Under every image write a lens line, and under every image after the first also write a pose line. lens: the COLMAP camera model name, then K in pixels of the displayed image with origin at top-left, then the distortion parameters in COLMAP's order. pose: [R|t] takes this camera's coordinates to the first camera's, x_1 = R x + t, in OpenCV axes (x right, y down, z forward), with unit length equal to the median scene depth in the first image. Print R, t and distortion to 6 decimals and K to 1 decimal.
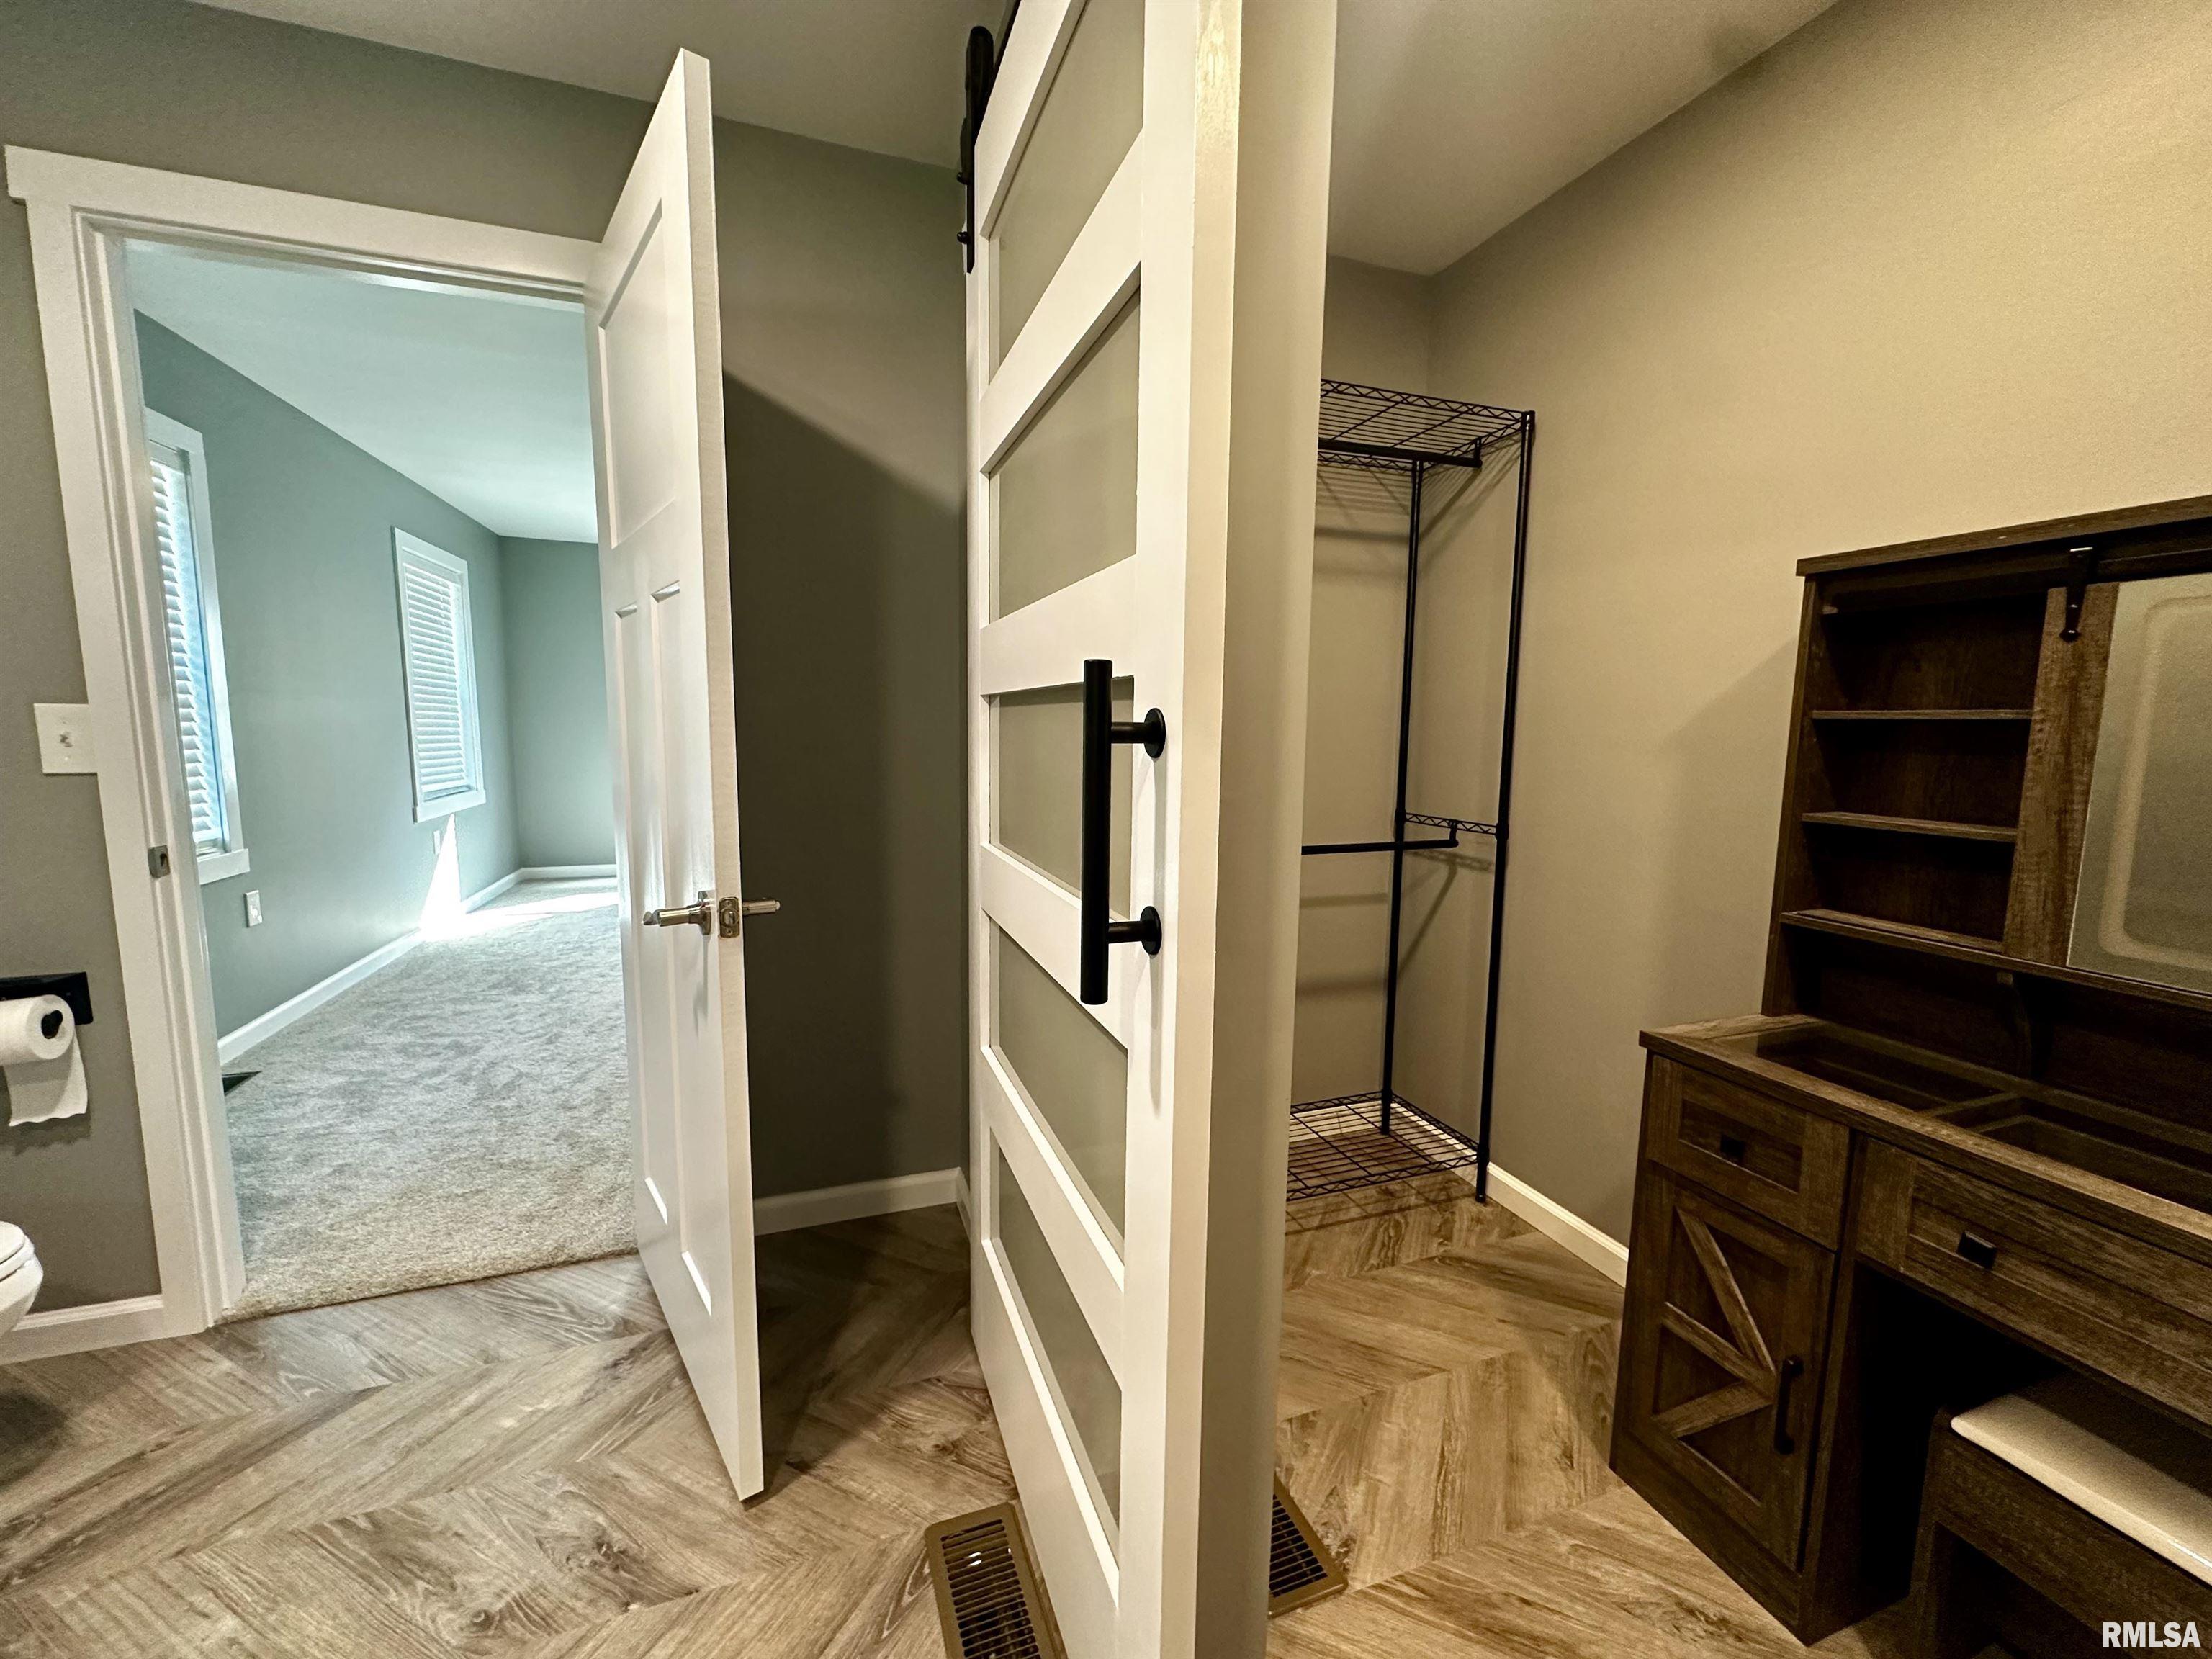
lens RADIAL K [[880.3, 0, 1106.9], [0, 880.3, 826.1], [0, 0, 1]] dist [-0.004037, 0.000456]
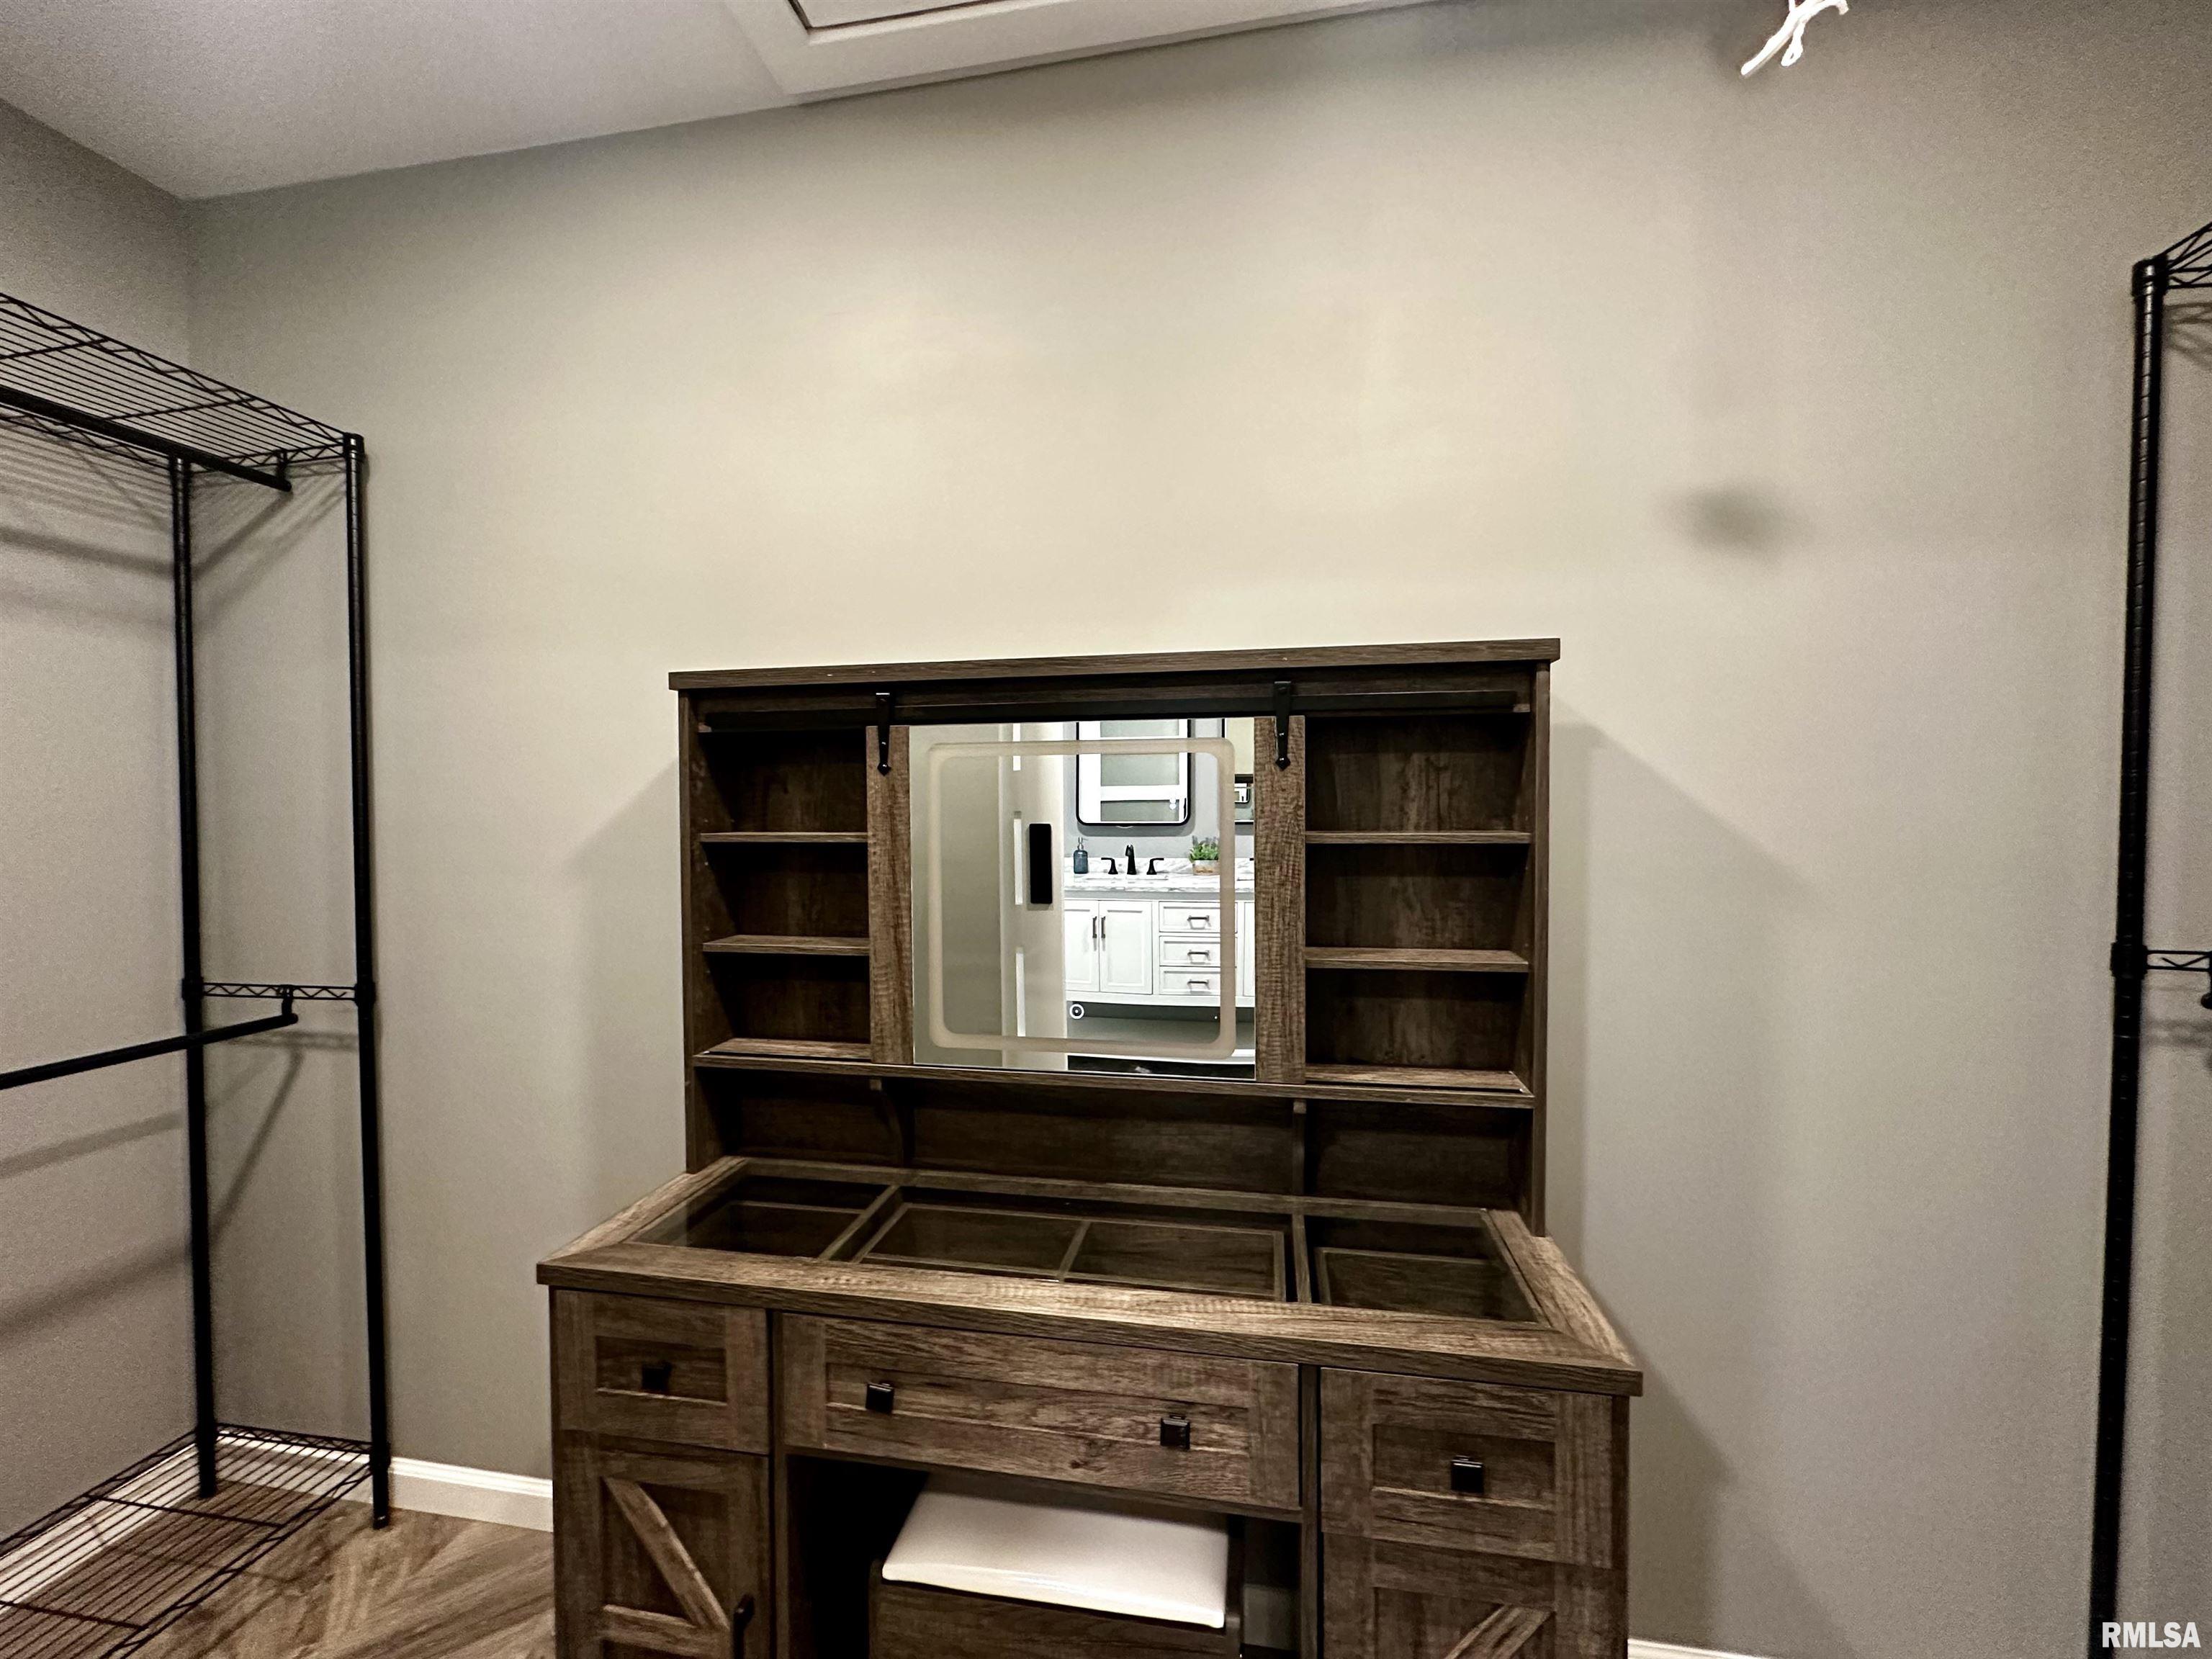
lens RADIAL K [[890.8, 0, 1107.0], [0, 890.8, 826.3], [0, 0, 1]] dist [-0.003138, 0.000108]
pose [[0.499174, -0.027947, 0.866051, 0.192394], [0.114316, 0.992868, -0.033850, -0.055614], [-0.858928, 0.115900, 0.498808, 0.149193]]
